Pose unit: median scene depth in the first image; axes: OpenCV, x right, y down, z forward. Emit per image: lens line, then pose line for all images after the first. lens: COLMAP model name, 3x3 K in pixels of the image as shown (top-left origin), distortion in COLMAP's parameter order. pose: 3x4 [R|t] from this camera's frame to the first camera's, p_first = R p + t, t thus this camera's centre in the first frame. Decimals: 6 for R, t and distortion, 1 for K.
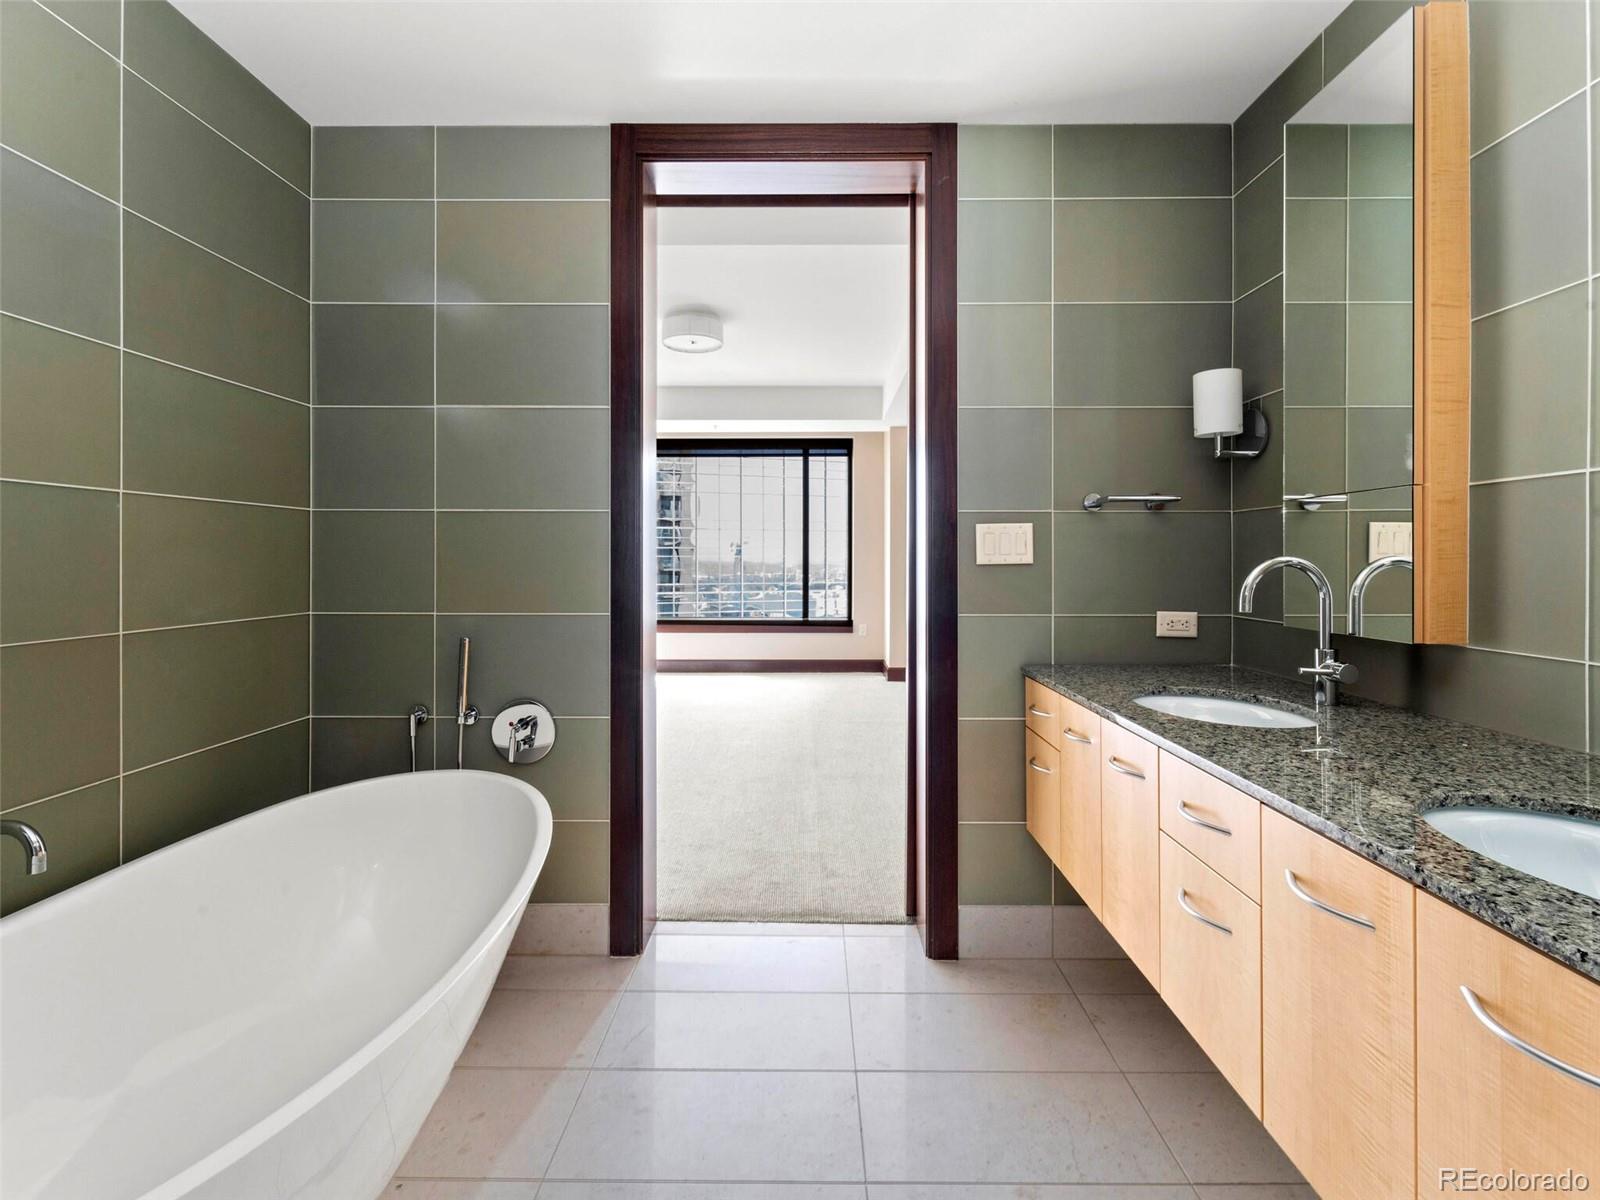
lens RADIAL K [[738.8, 0, 799.7], [0, 738.8, 578.5], [0, 0, 1]] dist [0.000100, -0.000194]
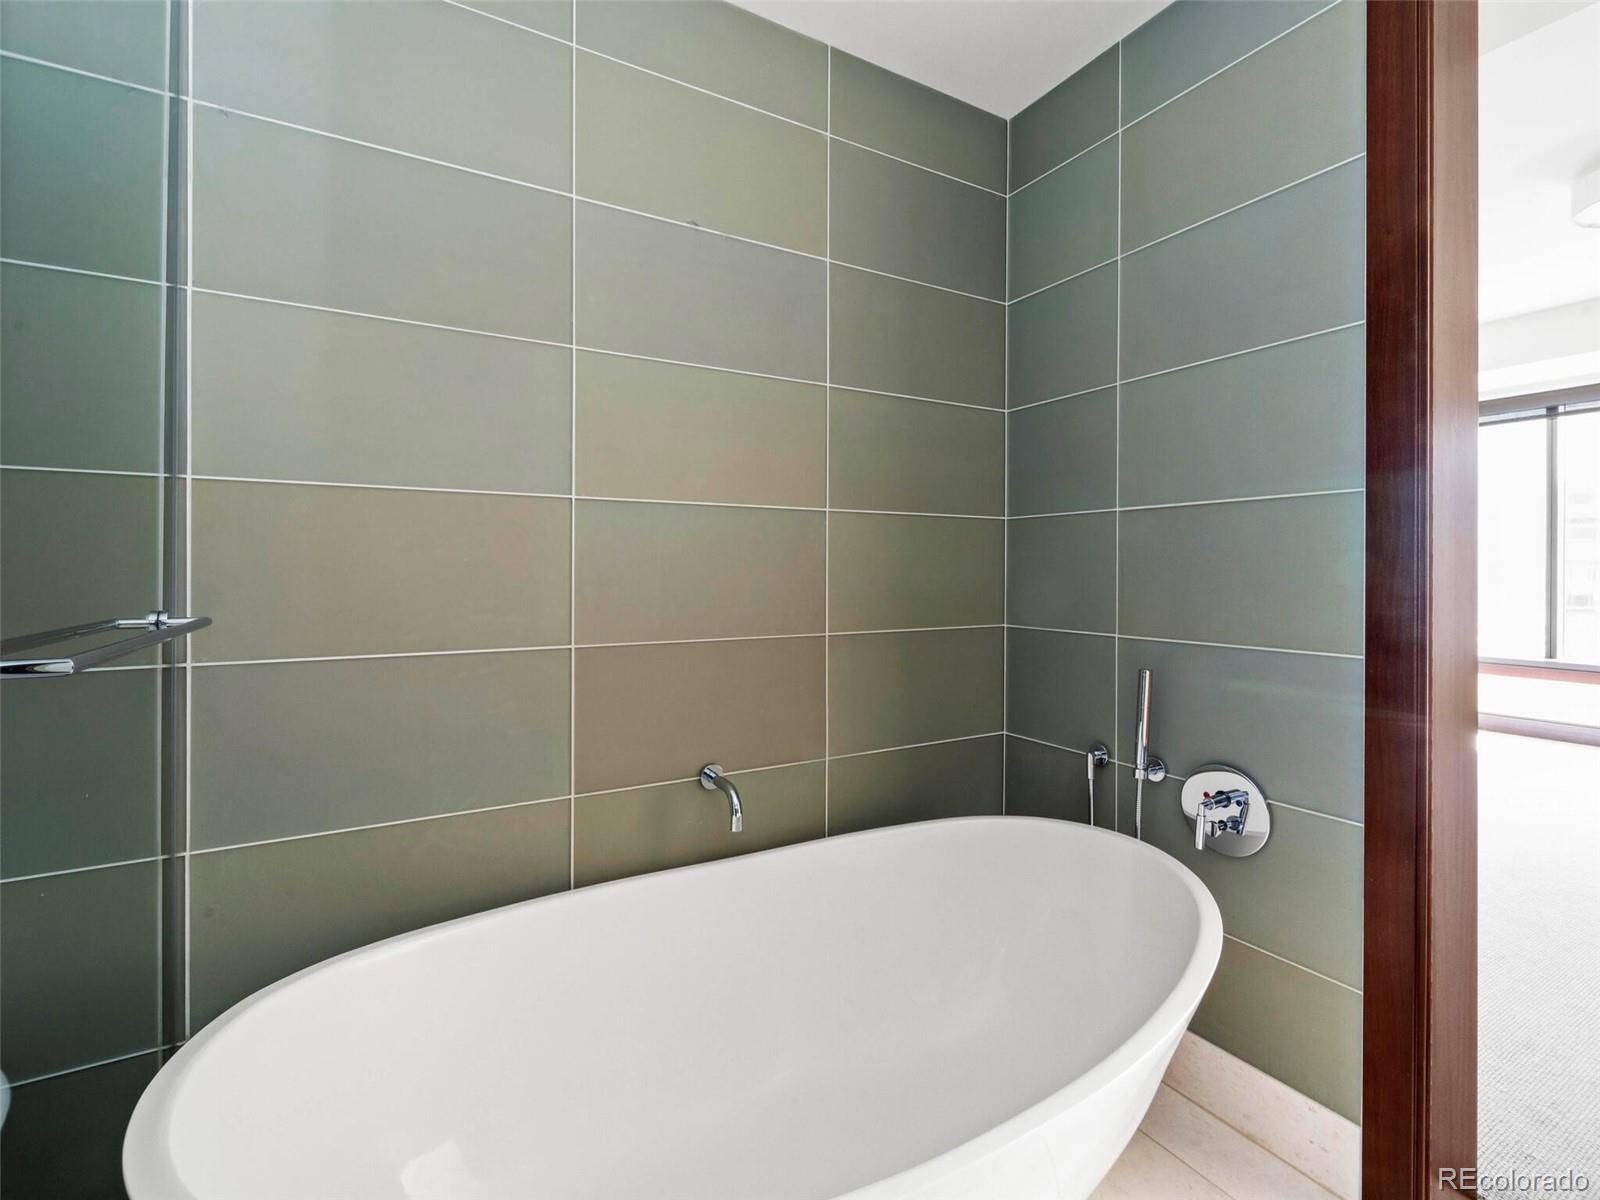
lens RADIAL K [[738.8, 0, 799.7], [0, 738.8, 578.5], [0, 0, 1]] dist [0.000100, -0.000194]
pose [[0.507504, 0.005920, -0.861629, 0.032818], [-0.021133, 0.999761, -0.005578, -0.003703], [0.861390, 0.021039, 0.507507, 0.283100]]
